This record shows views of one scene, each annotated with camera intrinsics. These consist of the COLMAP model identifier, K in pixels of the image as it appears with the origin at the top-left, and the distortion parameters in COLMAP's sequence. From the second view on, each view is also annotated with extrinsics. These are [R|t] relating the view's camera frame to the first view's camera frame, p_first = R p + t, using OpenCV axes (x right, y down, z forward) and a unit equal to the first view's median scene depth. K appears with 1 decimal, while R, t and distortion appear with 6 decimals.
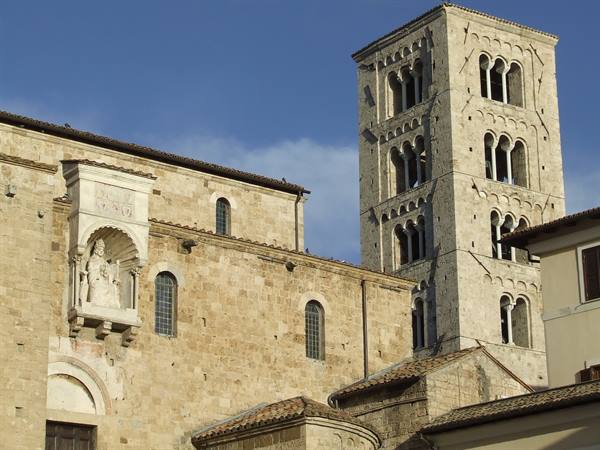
lens RADIAL K [[1754.4, 0, 300.0], [0, 1754.4, 225.0], [0, 0, 1]] dist [0.126315, 0.567050]
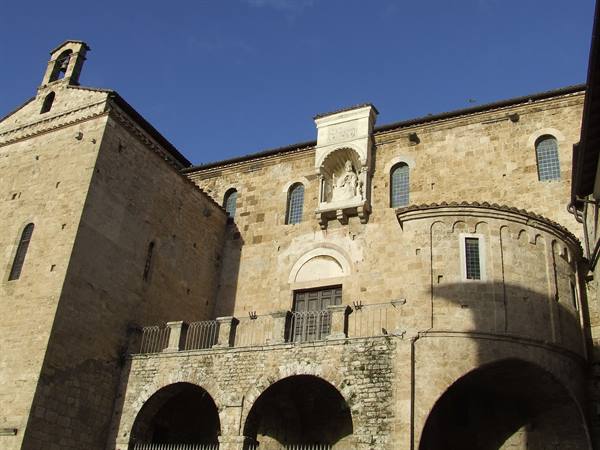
lens RADIAL K [[669.9, 0, 300.0], [0, 669.9, 225.0], [0, 0, 1]] dist [-0.083006, 0.024472]
pose [[0.450938, -0.369513, -0.812475, 0.290165], [0.207083, 0.928754, -0.307462, 0.215624], [0.868200, -0.029603, 0.495330, 0.703655]]
